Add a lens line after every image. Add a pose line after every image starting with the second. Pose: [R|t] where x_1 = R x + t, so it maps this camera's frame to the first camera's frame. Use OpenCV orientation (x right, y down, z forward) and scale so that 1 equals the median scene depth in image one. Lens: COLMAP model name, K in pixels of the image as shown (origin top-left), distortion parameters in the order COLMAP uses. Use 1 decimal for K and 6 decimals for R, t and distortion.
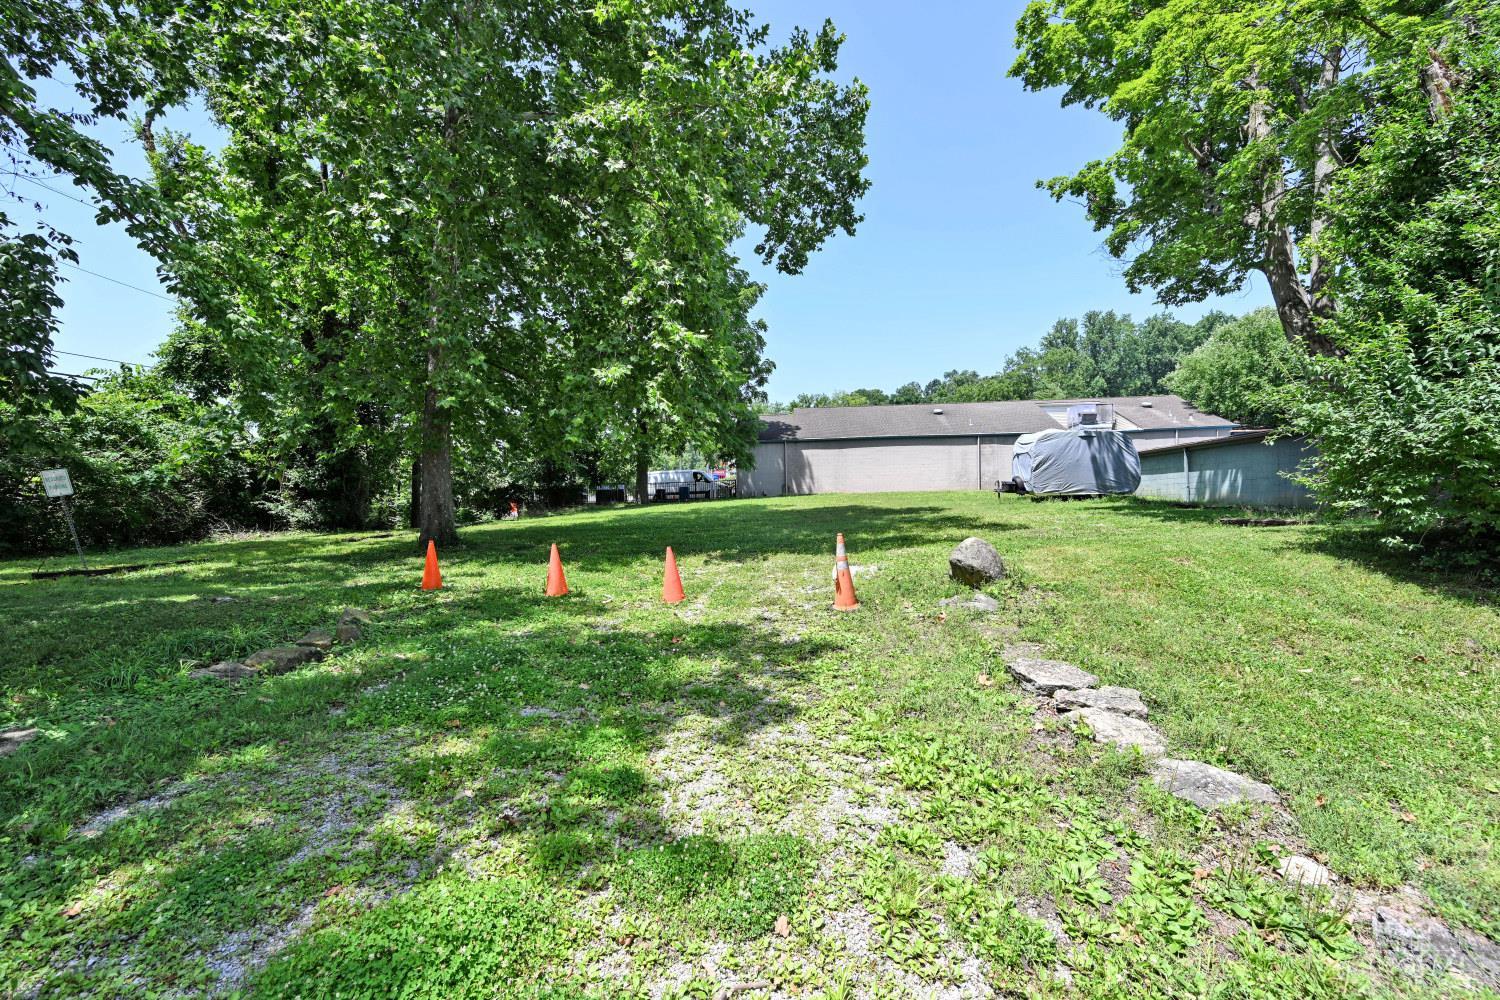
lens RADIAL K [[586.1, 0, 746.2], [0, 586.1, 490.9], [0, 0, 1]] dist [-0.000412, 0.000015]
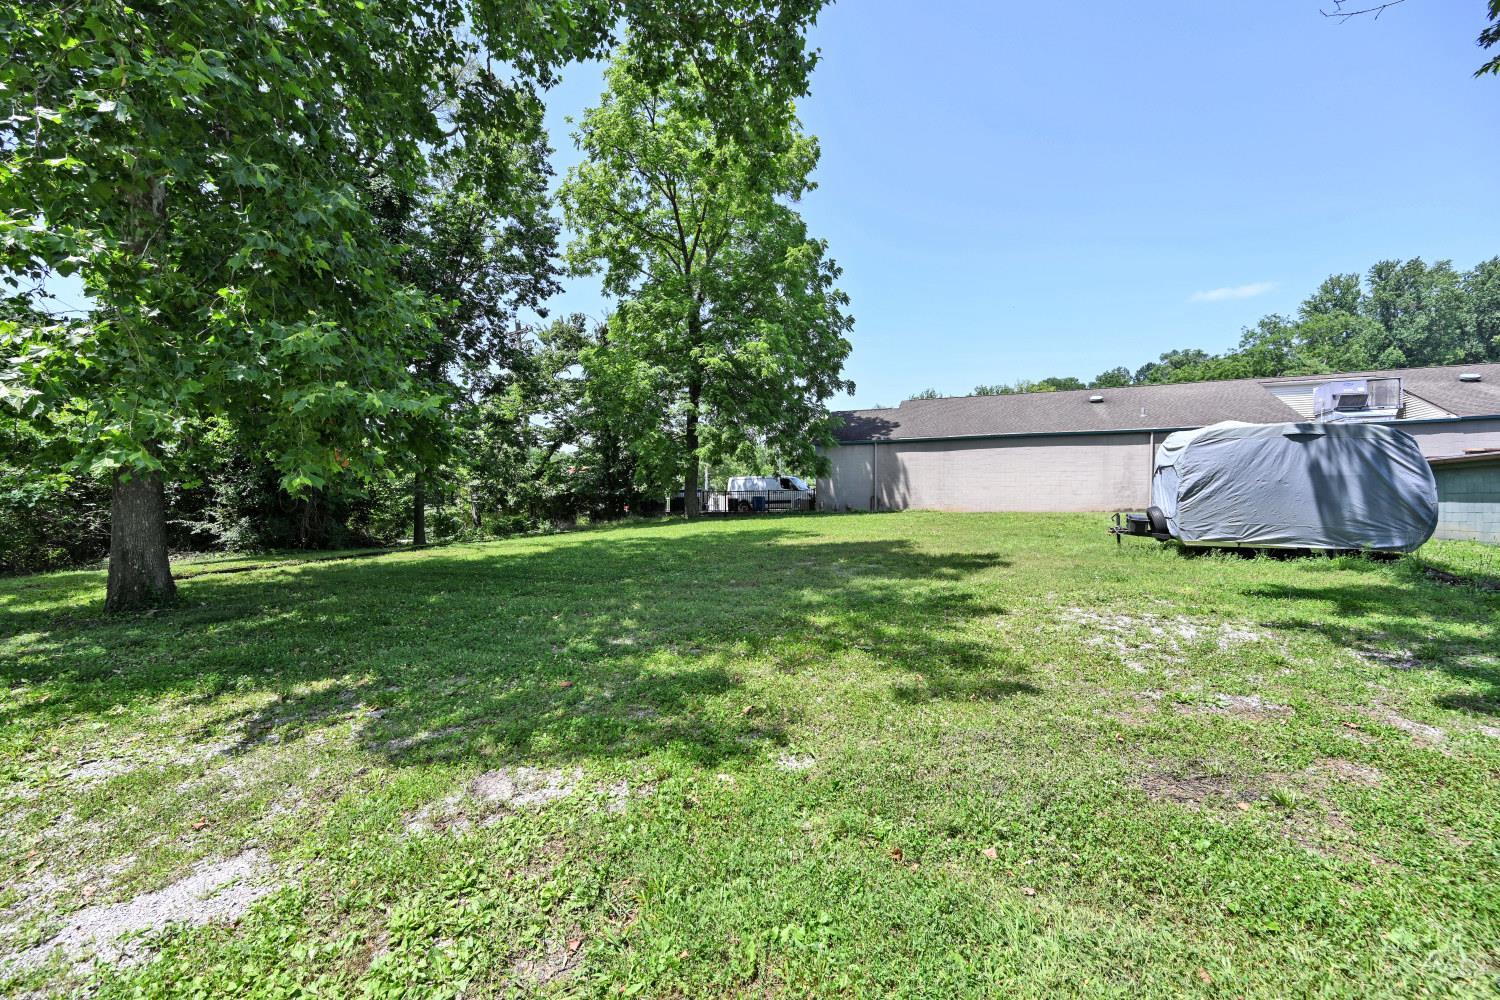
lens RADIAL K [[589.2, 0, 752.8], [0, 589.2, 498.1], [0, 0, 1]] dist [0.001643, 0.000489]
pose [[0.960037, 0.015401, -0.279449, 0.123994], [-0.011385, 0.999807, 0.015988, -0.018838], [0.279641, -0.012168, 0.960027, 0.173427]]
